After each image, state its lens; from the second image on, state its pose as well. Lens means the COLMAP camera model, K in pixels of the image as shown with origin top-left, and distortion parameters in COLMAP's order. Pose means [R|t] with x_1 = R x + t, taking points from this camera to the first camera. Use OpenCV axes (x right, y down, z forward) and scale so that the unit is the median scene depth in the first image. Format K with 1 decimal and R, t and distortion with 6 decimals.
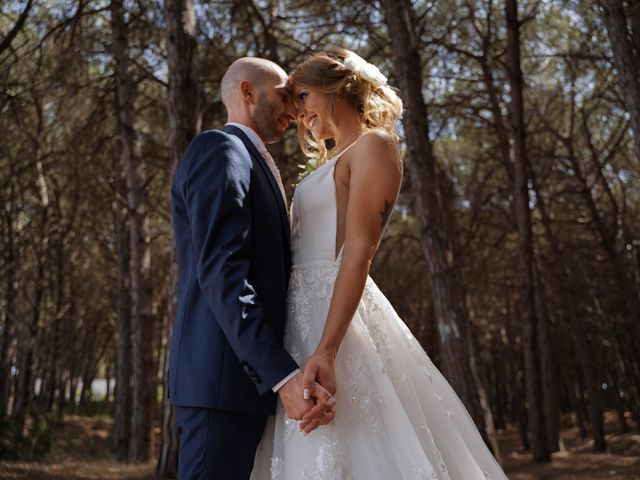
lens RADIAL K [[579.9, 0, 320.0], [0, 579.9, 240.0], [0, 0, 1]] dist [-0.068925, -0.004377]
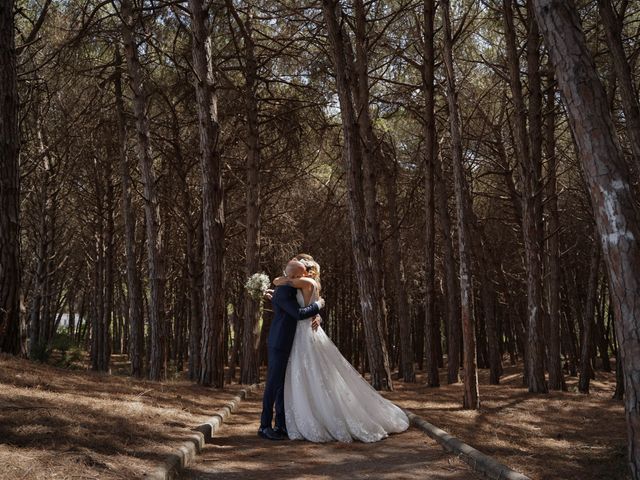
lens RADIAL K [[579.9, 0, 320.0], [0, 579.9, 240.0], [0, 0, 1]] dist [-0.068925, -0.004377]
pose [[0.996742, 0.031480, 0.074262, -0.041414], [-0.038943, 0.994095, 0.101285, -0.197085], [-0.070635, -0.103847, 0.992082, -0.637467]]
